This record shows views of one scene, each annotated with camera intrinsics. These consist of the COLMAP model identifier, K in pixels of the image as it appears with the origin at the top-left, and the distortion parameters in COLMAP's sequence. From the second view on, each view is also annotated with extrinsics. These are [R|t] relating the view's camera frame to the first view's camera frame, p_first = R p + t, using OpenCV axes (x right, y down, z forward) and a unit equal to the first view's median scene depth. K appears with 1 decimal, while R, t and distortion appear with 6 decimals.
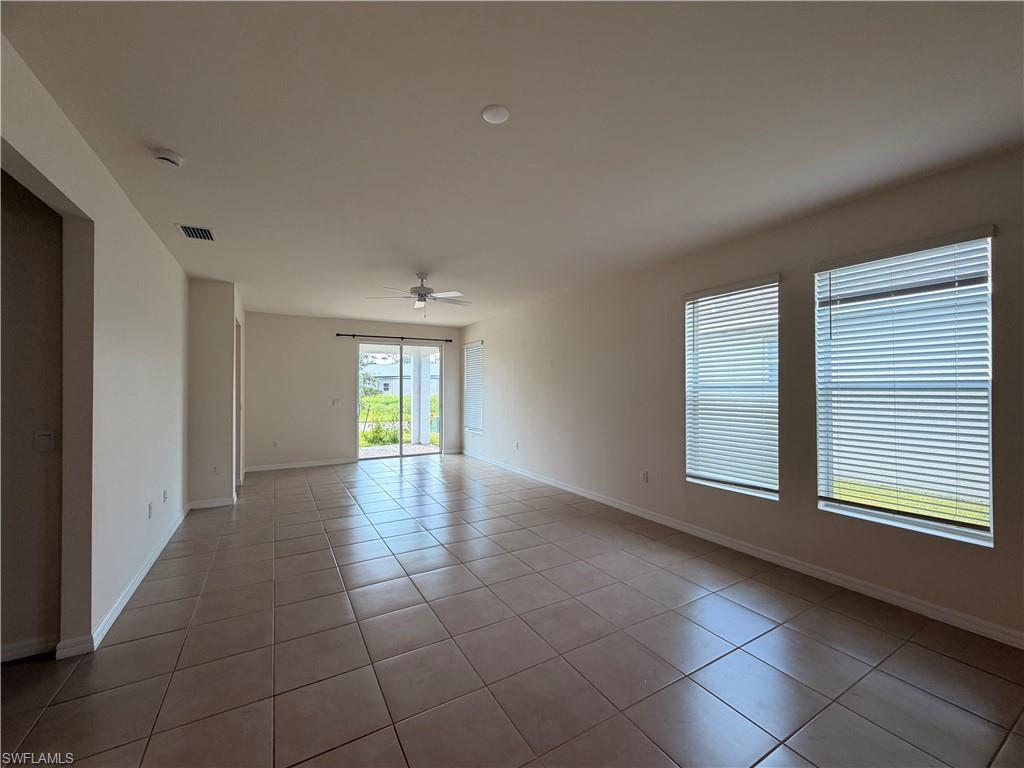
lens RADIAL K [[408.1, 0, 515.2], [0, 408.1, 376.8], [0, 0, 1]] dist [-0.003351, 0.000255]
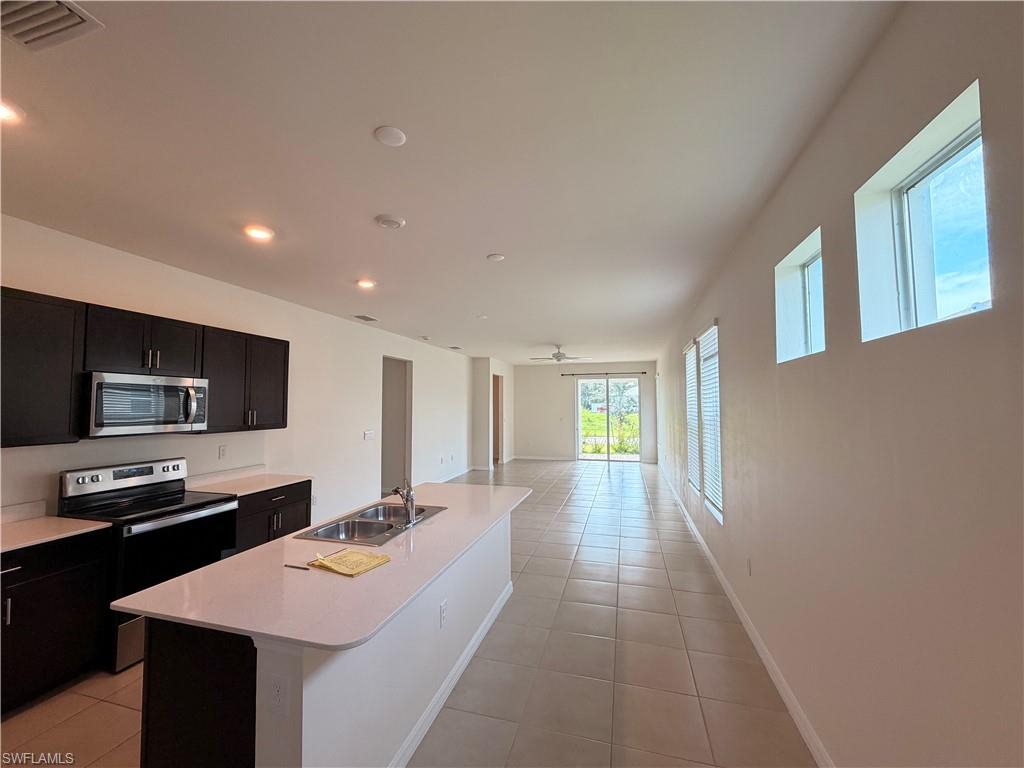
lens RADIAL K [[408.1, 0, 510.4], [0, 408.1, 382.5], [0, 0, 1]] dist [-0.003351, 0.000255]
pose [[0.704936, -0.037651, -0.708271, 0.448745], [0.016122, 0.999183, -0.037070, -0.019446], [0.709088, 0.014713, 0.704966, -0.185672]]
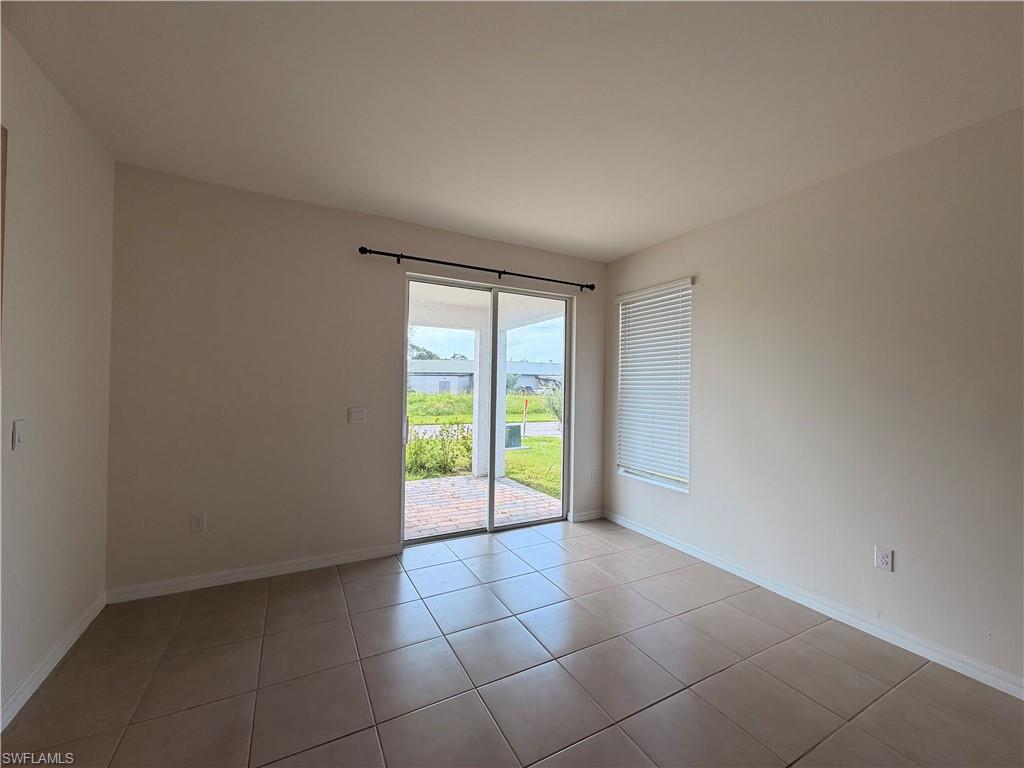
lens RADIAL K [[408.1, 0, 512.4], [0, 408.1, 382.2], [0, 0, 1]] dist [-0.003351, 0.000255]
pose [[0.999058, 0.020356, -0.038322, -0.236721], [-0.019952, 0.999742, 0.010894, 0.020922], [0.038534, -0.010120, 0.999206, 0.528175]]
